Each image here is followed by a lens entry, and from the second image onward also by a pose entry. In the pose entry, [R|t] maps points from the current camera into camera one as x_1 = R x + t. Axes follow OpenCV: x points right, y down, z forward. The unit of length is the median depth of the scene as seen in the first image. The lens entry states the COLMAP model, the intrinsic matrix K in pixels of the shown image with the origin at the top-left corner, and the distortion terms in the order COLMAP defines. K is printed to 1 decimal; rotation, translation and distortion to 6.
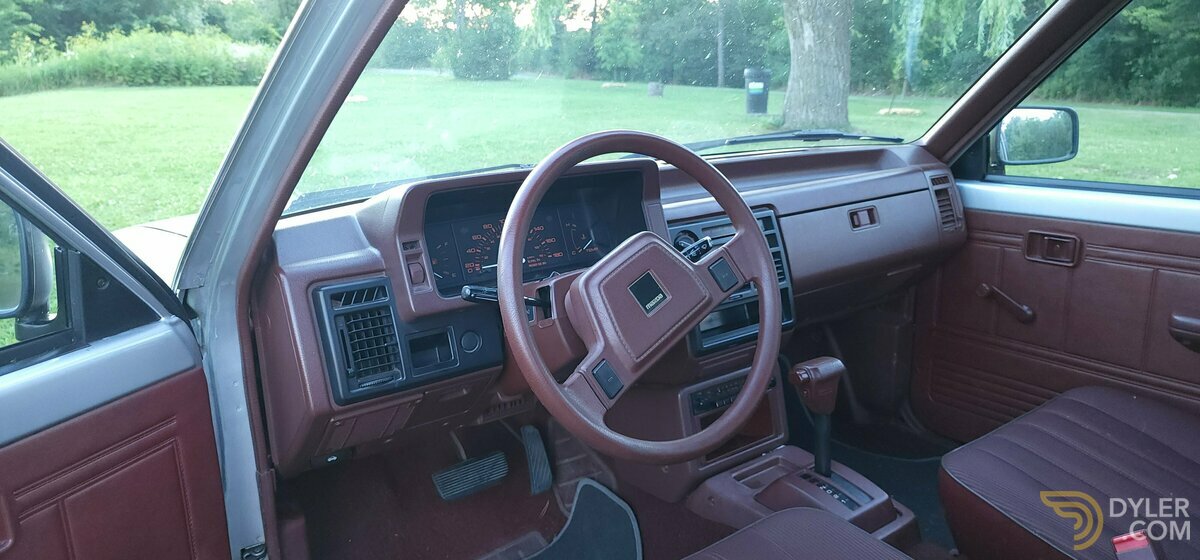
lens RADIAL K [[801.8, 0, 611.3], [0, 801.8, 279.4], [0, 0, 1]] dist [0.070282, -0.064066]
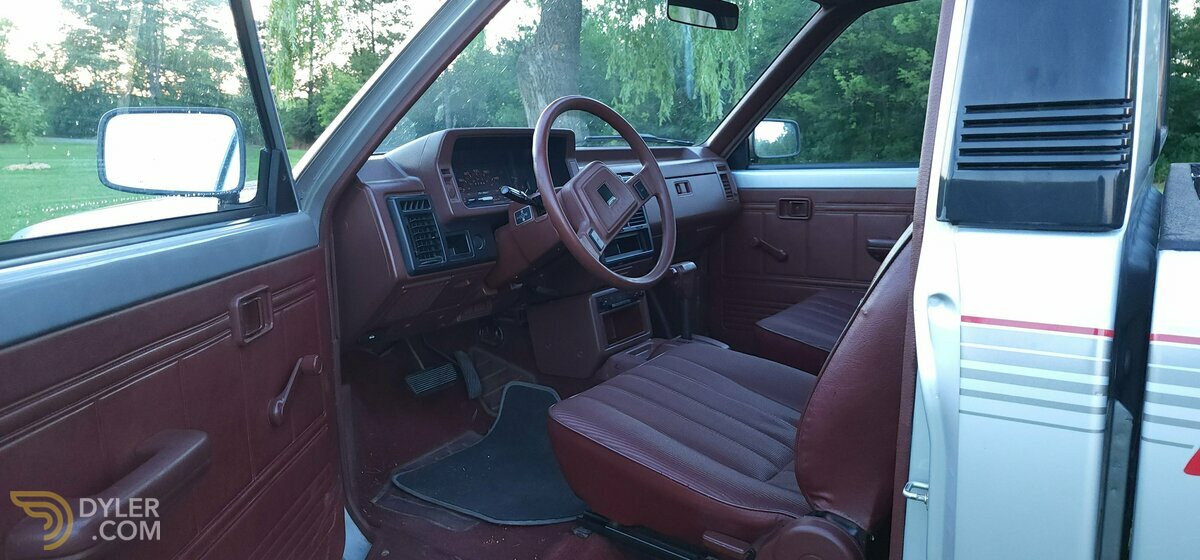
lens RADIAL K [[801.8, 0, 611.3], [0, 801.8, 279.4], [0, 0, 1]] dist [0.070282, -0.064066]
pose [[0.944336, -0.049686, 0.325210, -0.269881], [0.078174, 0.994106, -0.075118, 0.174002], [-0.319561, 0.096360, 0.942654, -0.289432]]
